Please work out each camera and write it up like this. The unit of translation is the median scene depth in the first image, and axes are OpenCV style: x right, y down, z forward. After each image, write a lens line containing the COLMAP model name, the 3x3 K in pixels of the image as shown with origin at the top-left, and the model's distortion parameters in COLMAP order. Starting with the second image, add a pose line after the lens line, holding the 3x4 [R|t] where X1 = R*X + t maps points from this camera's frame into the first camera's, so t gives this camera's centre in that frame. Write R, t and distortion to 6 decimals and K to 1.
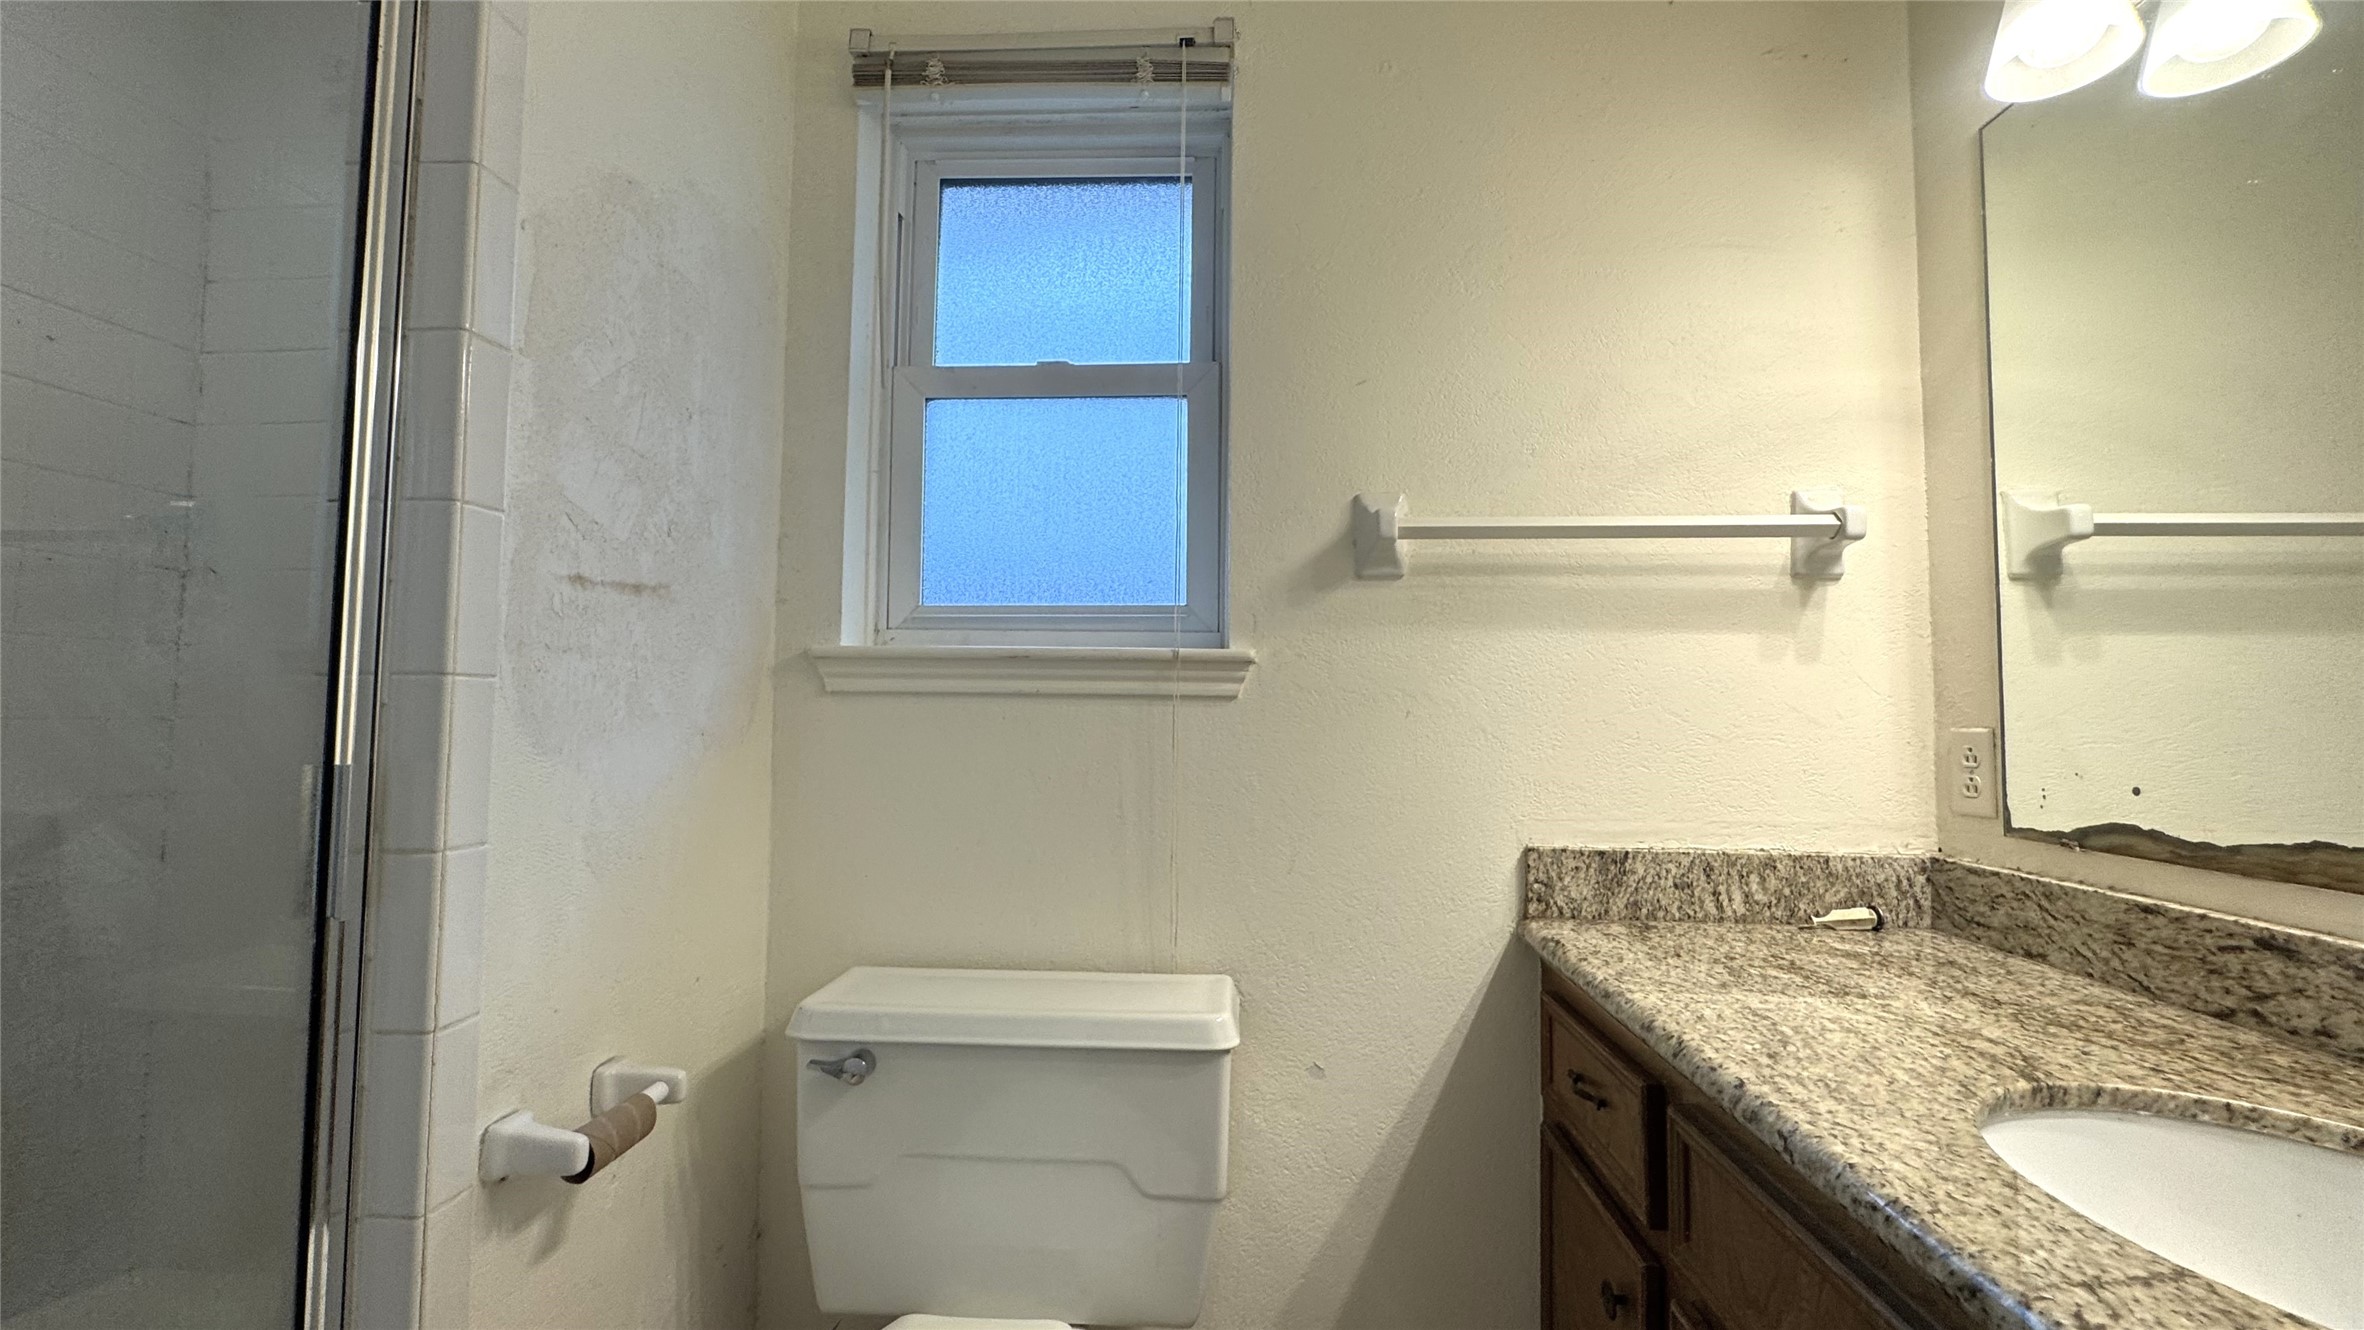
lens RADIAL K [[979.1, 0, 1184.8], [0, 979.1, 661.7], [0, 0, 1]] dist [-0.001667, 0.000583]
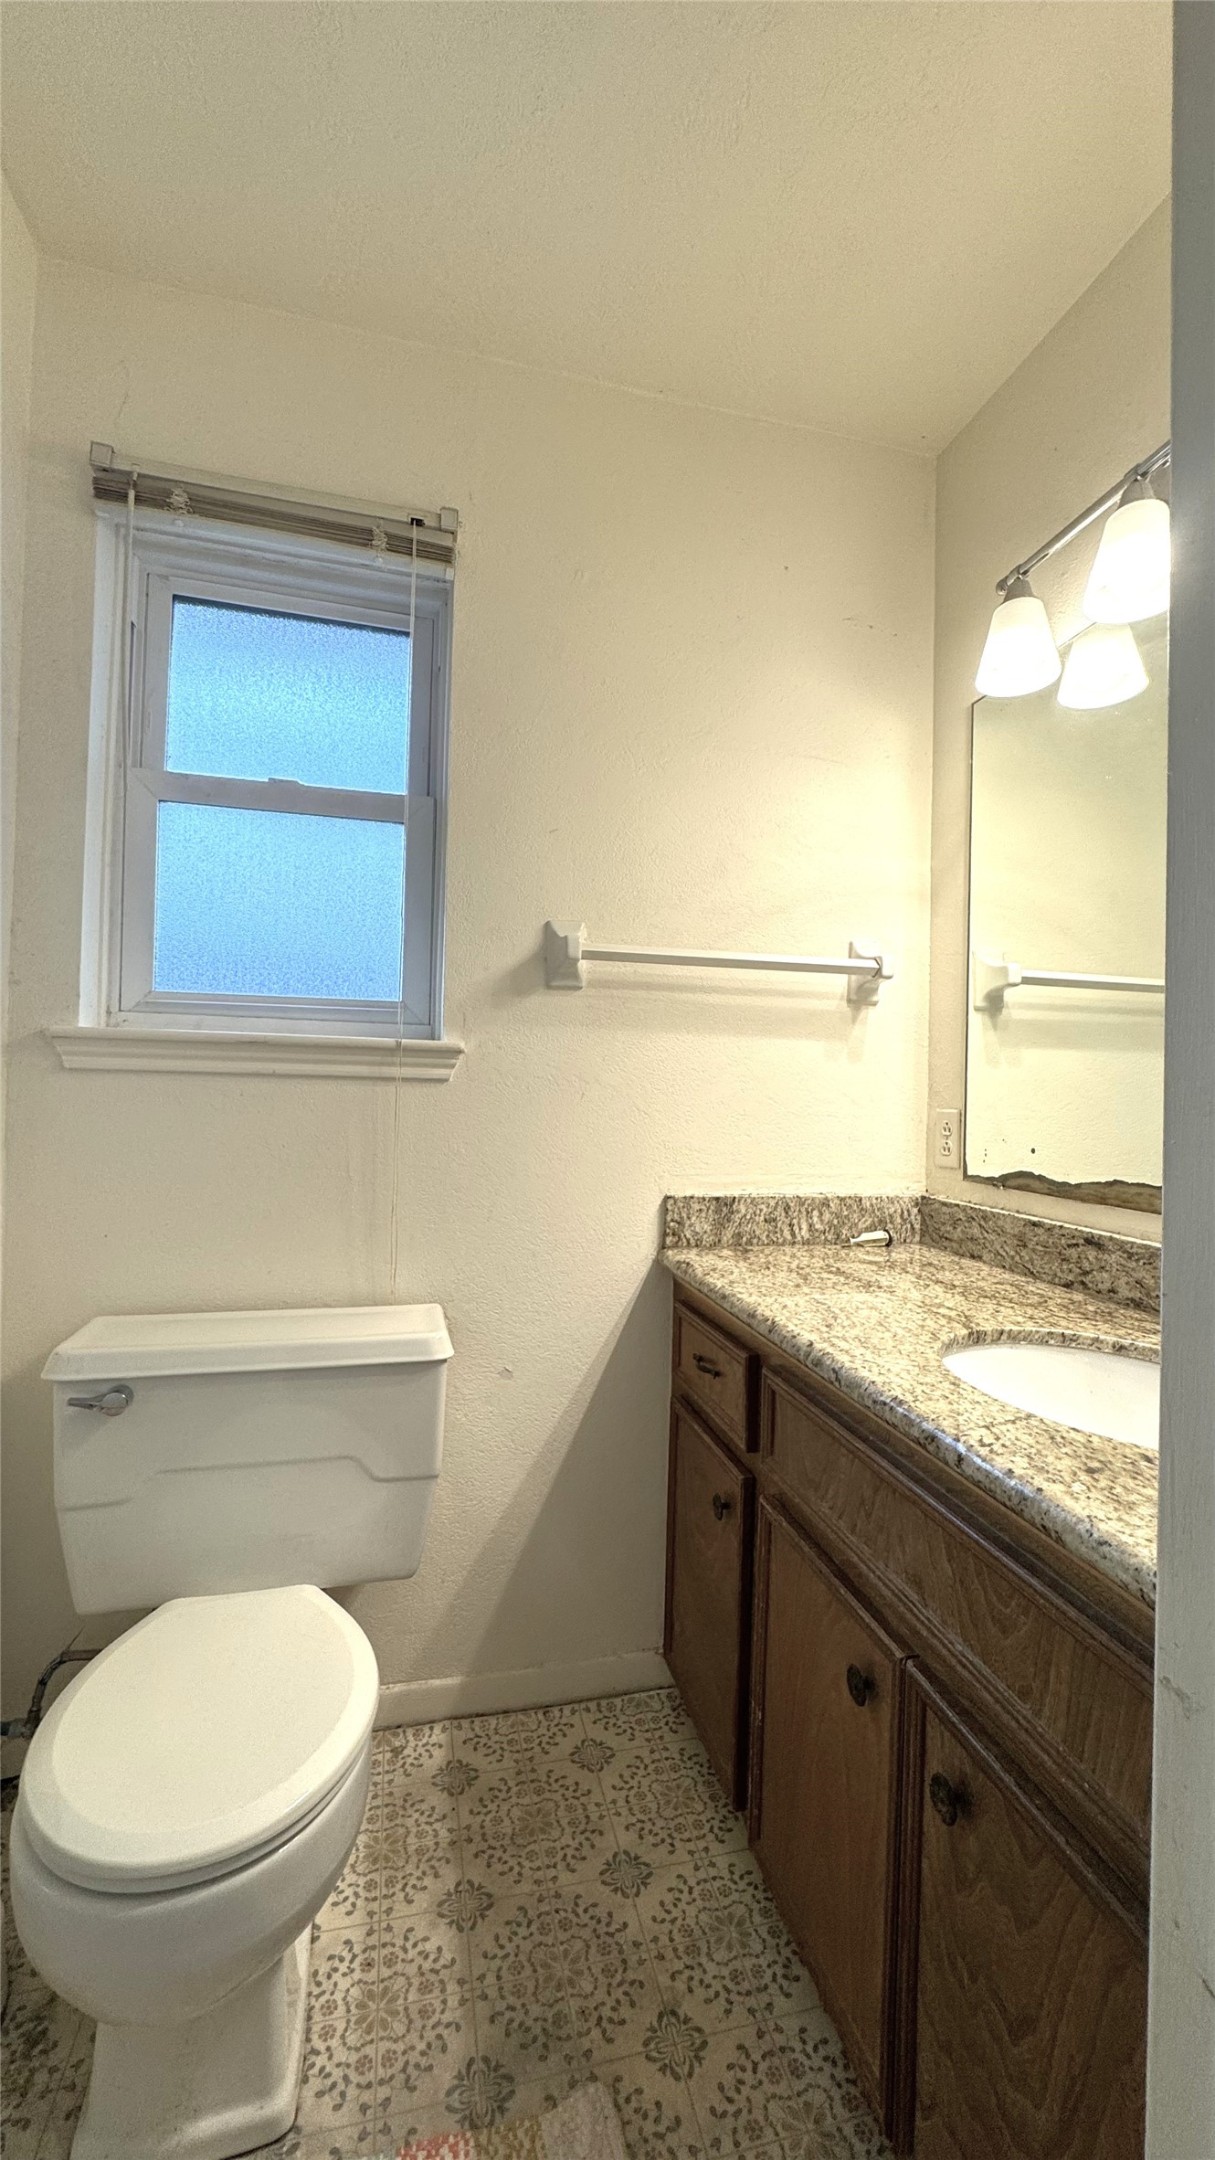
lens RADIAL K [[894.6, 0, 608.9], [0, 894.6, 1087.9], [0, 0, 1]] dist [-0.001667, 0.000583]
pose [[0.951659, 0.013175, 0.306873, -0.108303], [-0.029003, 0.998470, 0.047076, -0.013798], [-0.305783, -0.053701, 0.950586, -0.137966]]
